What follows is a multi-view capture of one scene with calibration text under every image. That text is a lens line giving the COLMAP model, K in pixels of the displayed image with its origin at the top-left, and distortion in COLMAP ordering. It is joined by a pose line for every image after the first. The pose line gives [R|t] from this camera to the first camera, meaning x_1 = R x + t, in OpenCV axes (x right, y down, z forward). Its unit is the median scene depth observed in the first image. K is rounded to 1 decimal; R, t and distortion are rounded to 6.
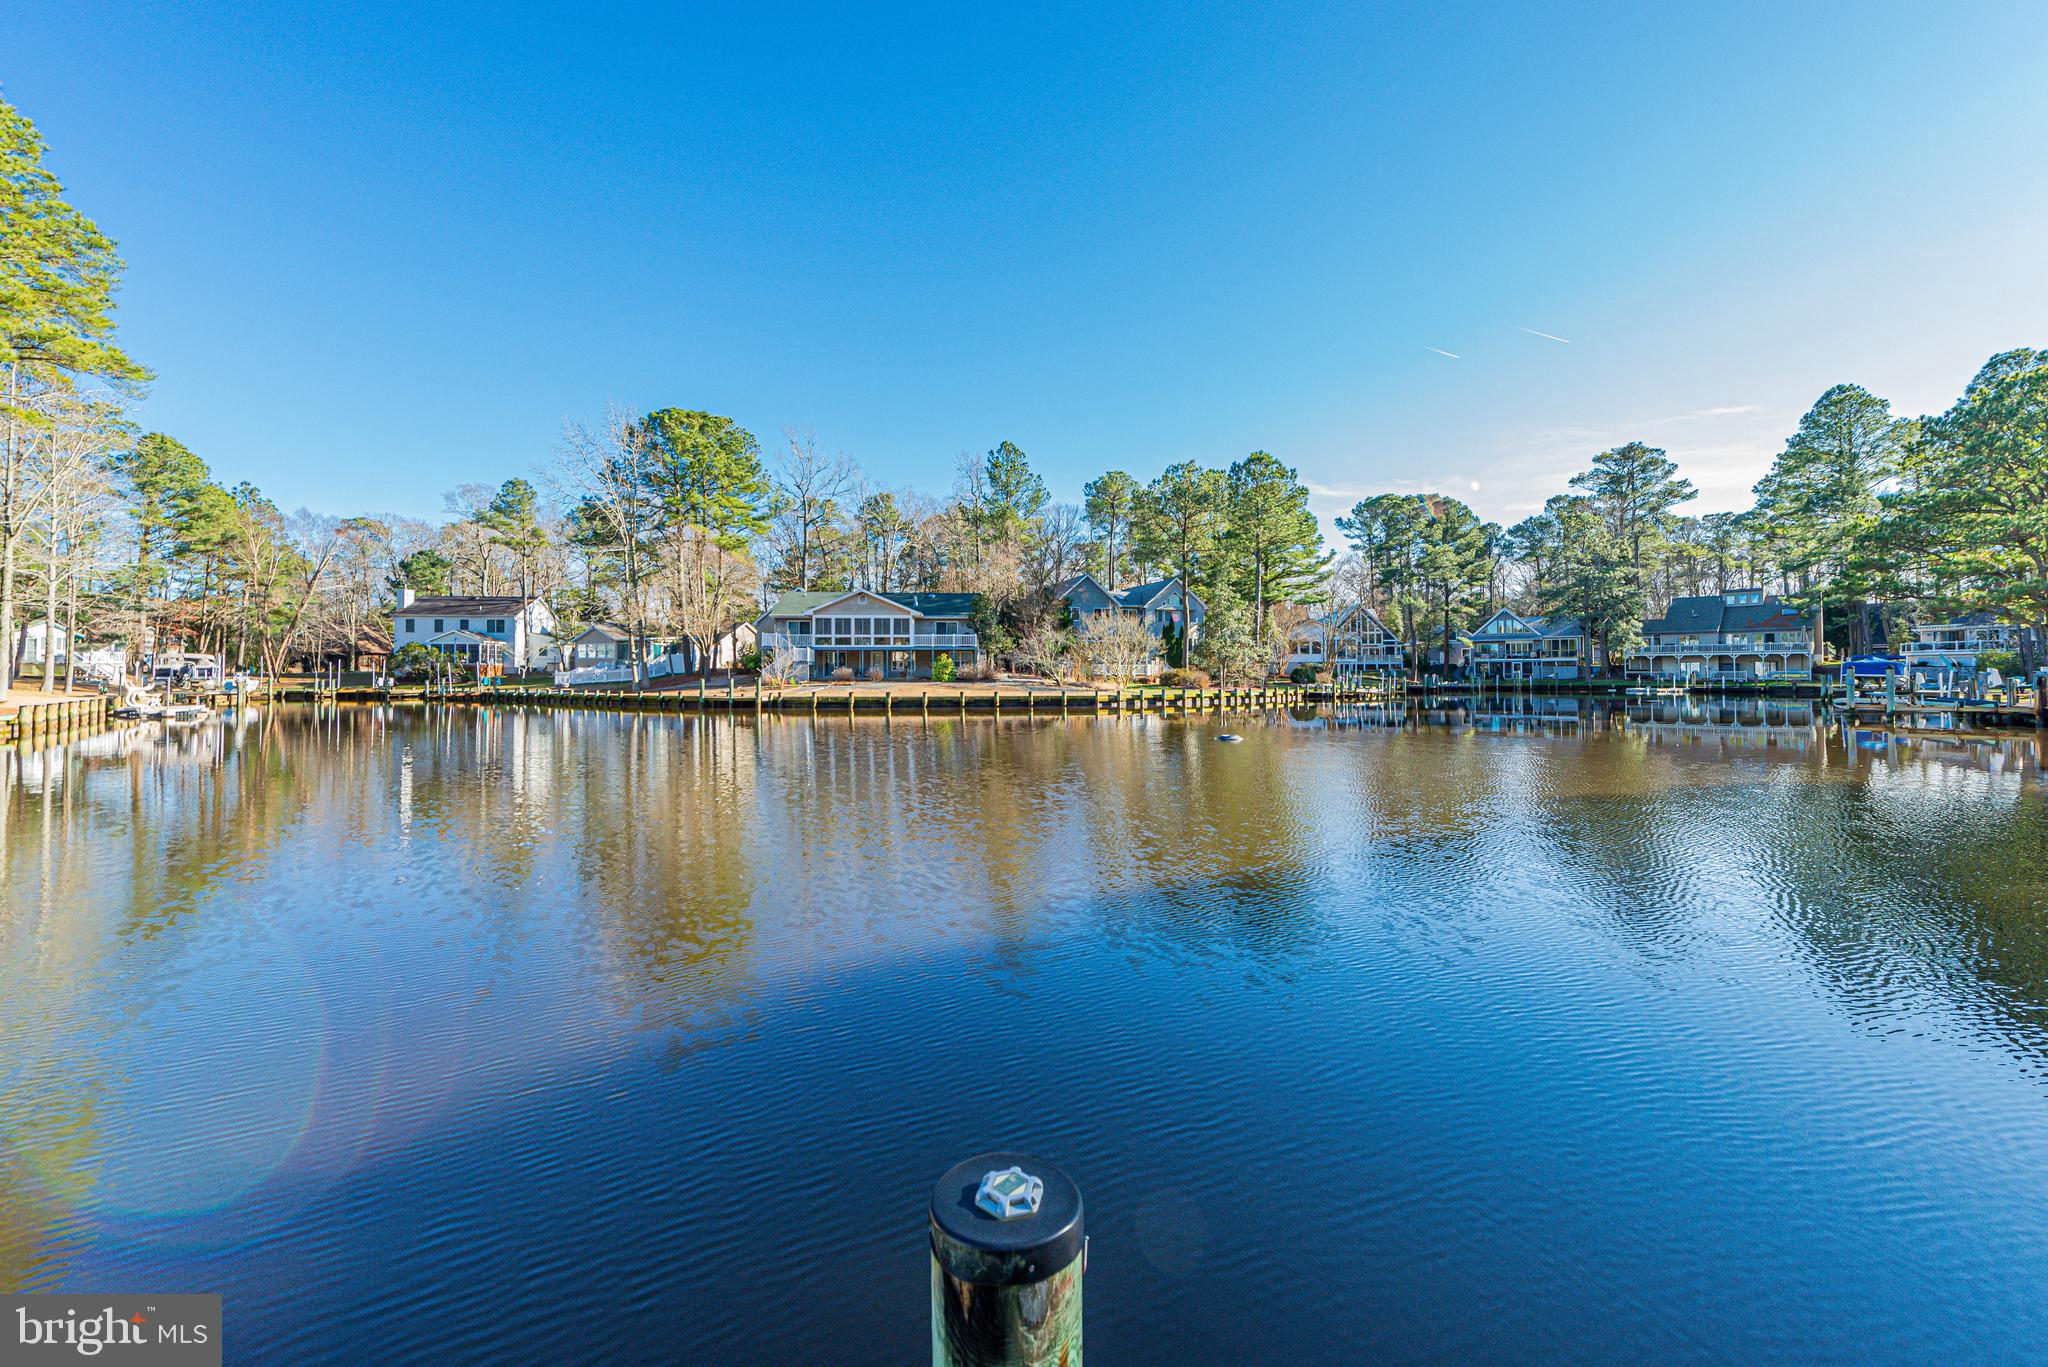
lens RADIAL K [[815.2, 0, 1034.6], [0, 815.2, 655.7], [0, 0, 1]] dist [0.013875, -0.003500]
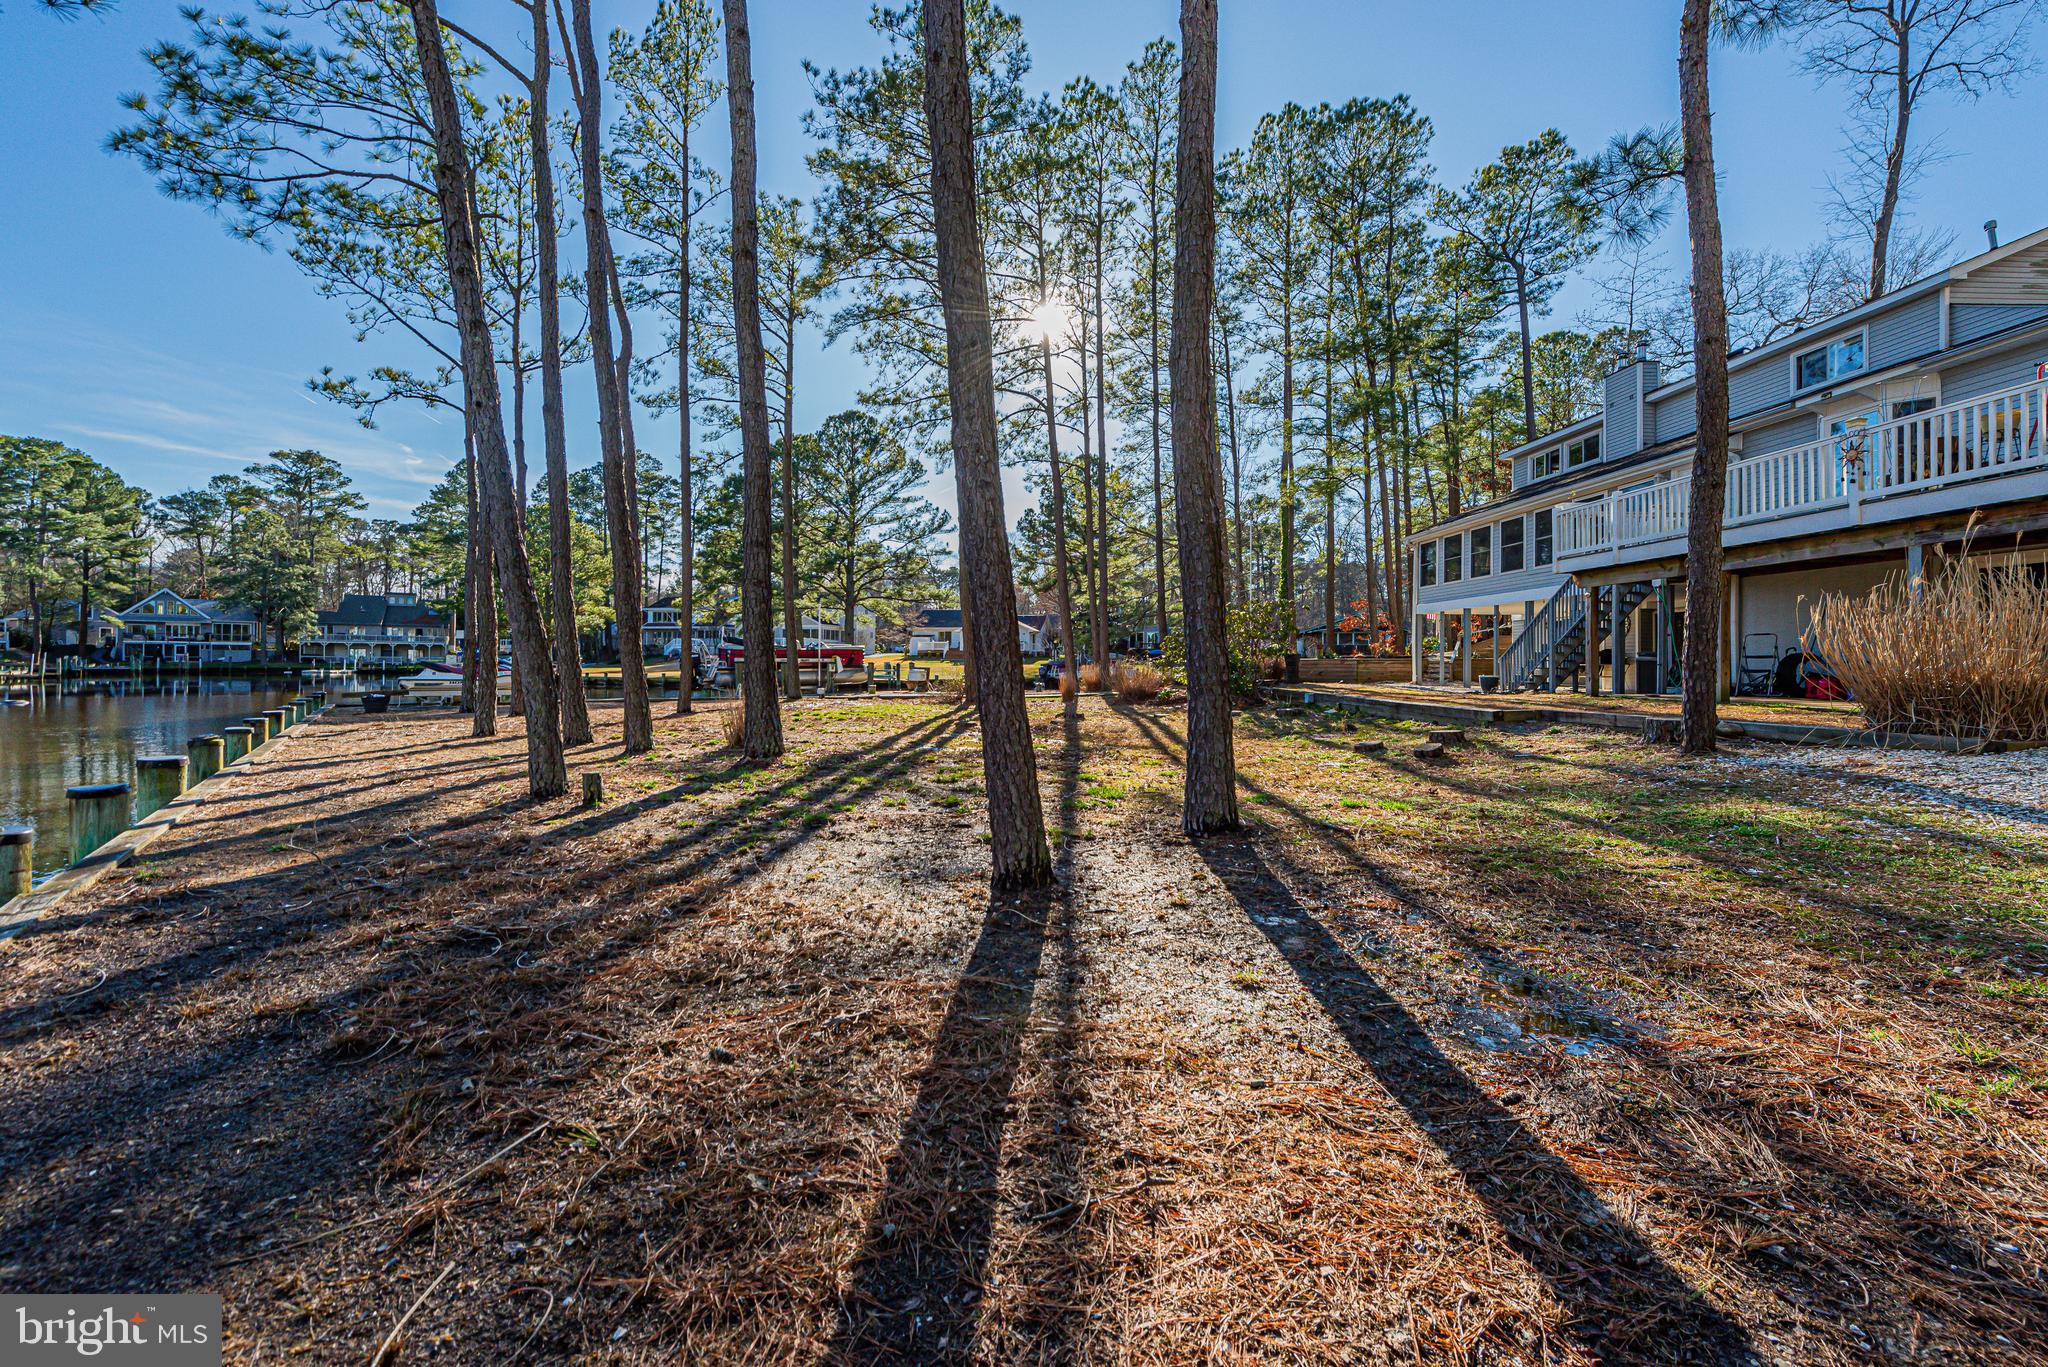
lens RADIAL K [[815.2, 0, 1032.5], [0, 815.2, 664.1], [0, 0, 1]] dist [0.013875, -0.003500]
pose [[0.206783, 0.005028, 0.978374, -0.210309], [-0.032937, 0.999456, 0.001825, -0.005290], [-0.977832, -0.032602, 0.206836, -0.259892]]
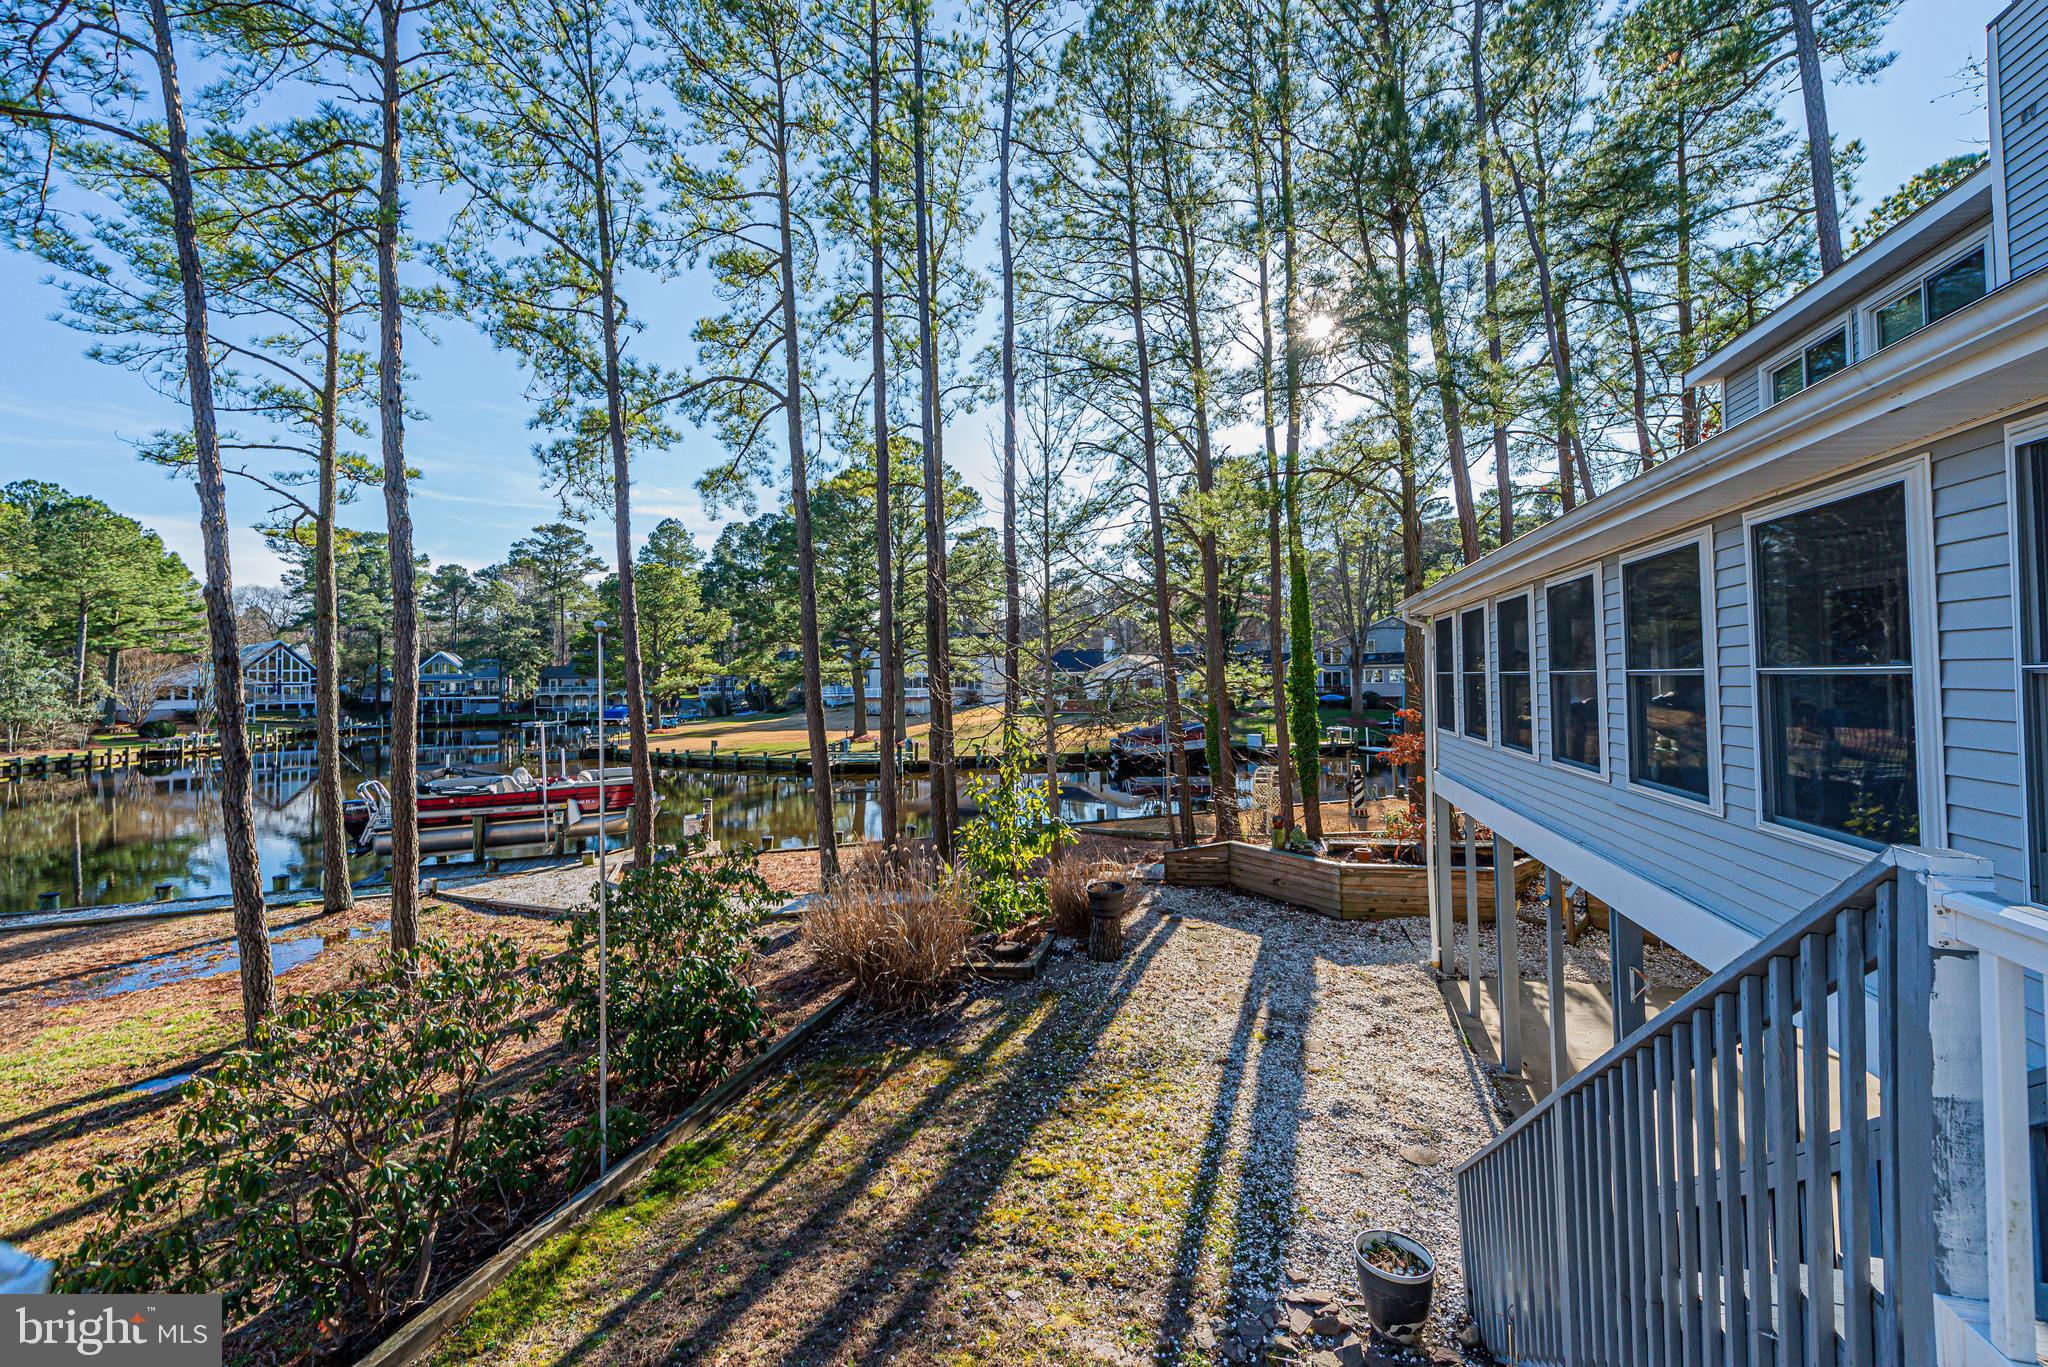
lens RADIAL K [[815.2, 0, 1032.6], [0, 815.2, 662.1], [0, 0, 1]] dist [0.013875, -0.003500]
pose [[0.497634, 0.016003, 0.867239, -0.003477], [-0.010304, 0.999868, -0.012537, -0.048709], [-0.867326, -0.002697, 0.497733, -0.352933]]
